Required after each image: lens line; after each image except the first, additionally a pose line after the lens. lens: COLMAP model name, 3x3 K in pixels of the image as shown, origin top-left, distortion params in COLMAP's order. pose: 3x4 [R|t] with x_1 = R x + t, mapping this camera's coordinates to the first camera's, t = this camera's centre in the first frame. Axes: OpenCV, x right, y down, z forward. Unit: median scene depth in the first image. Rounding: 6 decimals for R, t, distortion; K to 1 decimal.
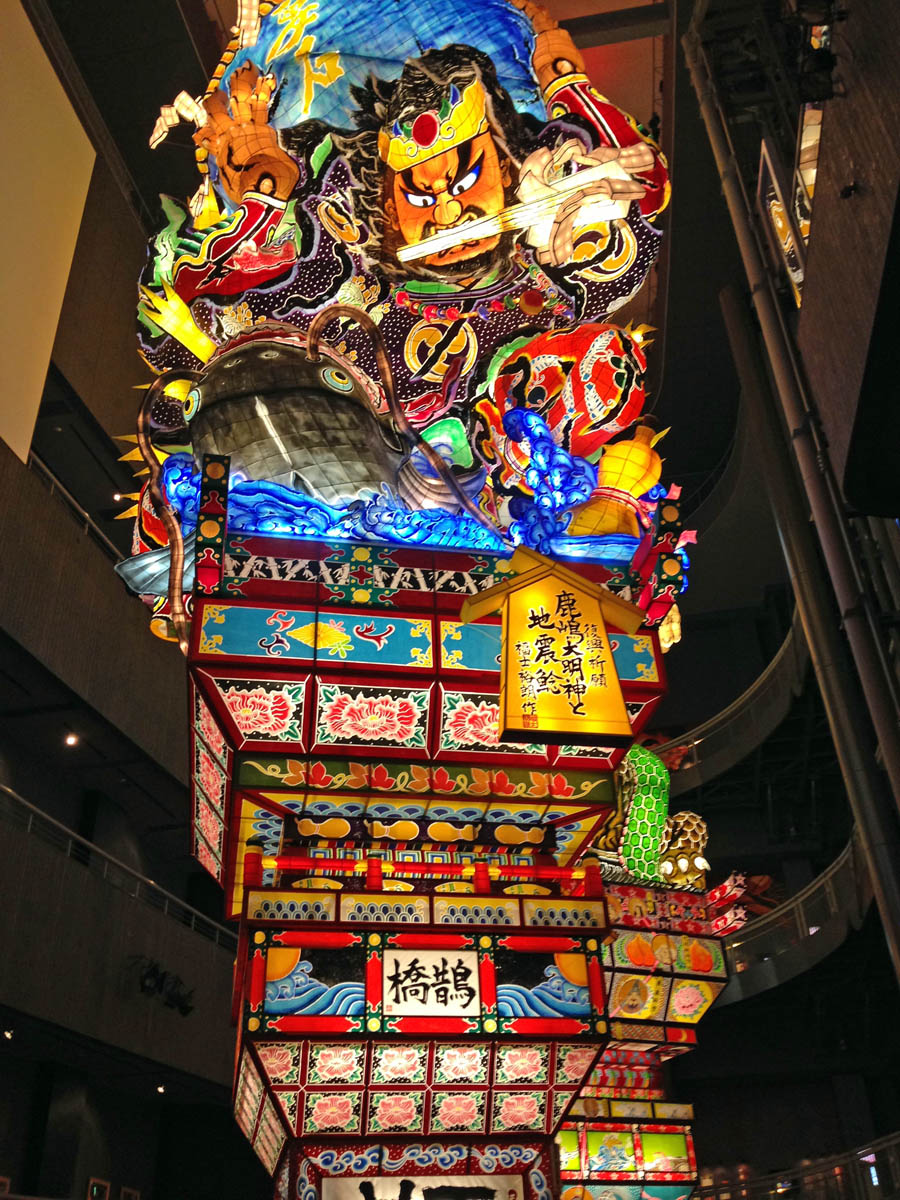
lens RADIAL K [[1089.3, 0, 446.4], [0, 1089.3, 600.1], [0, 0, 1]] dist [0.070755, 0.000000]
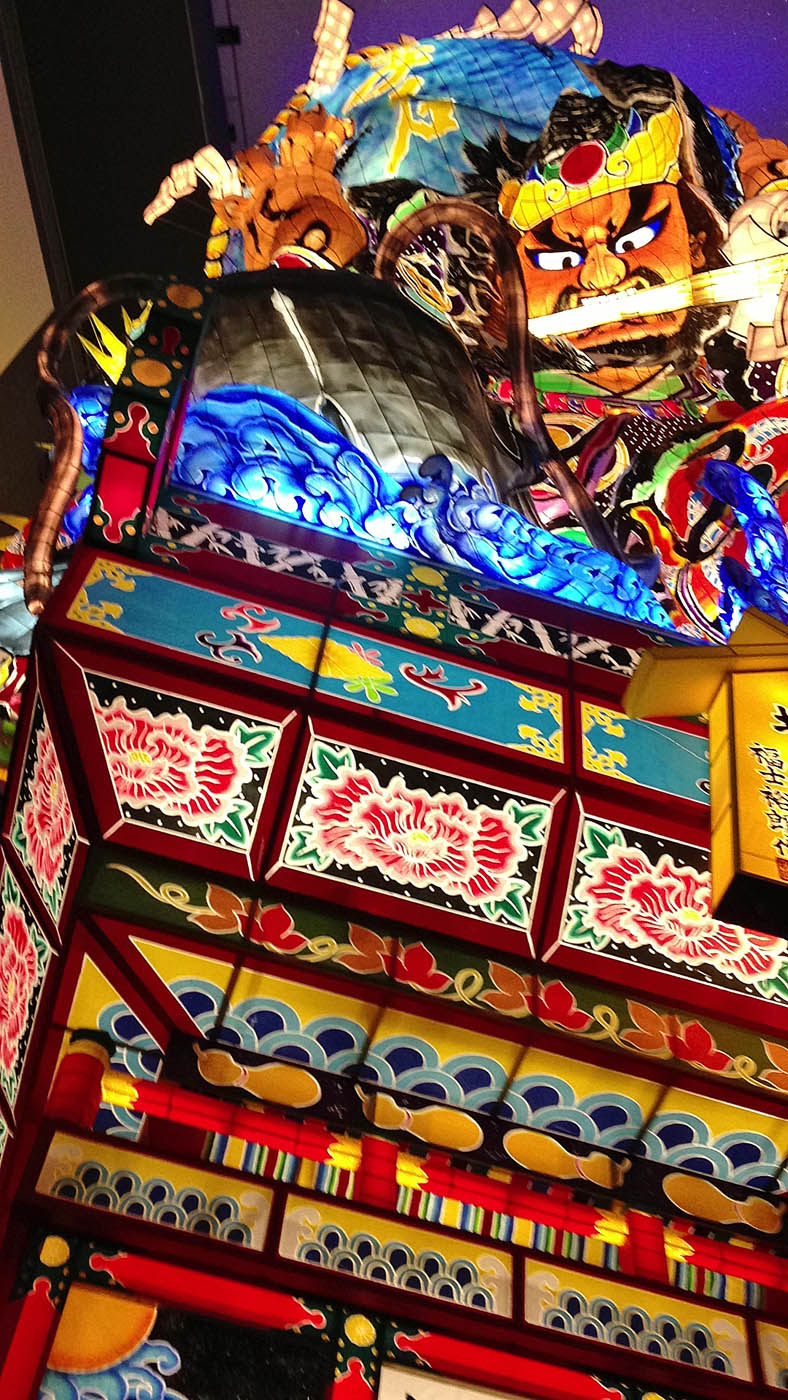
lens RADIAL K [[1489.7, 0, 393.6], [0, 1489.7, 712.9], [0, 0, 1]] dist [0.077815, 0.000000]
pose [[0.987809, 0.150651, -0.039220, -0.056894], [-0.154180, 0.911970, -0.380184, 0.269277], [-0.021507, 0.381596, 0.924079, 0.400288]]
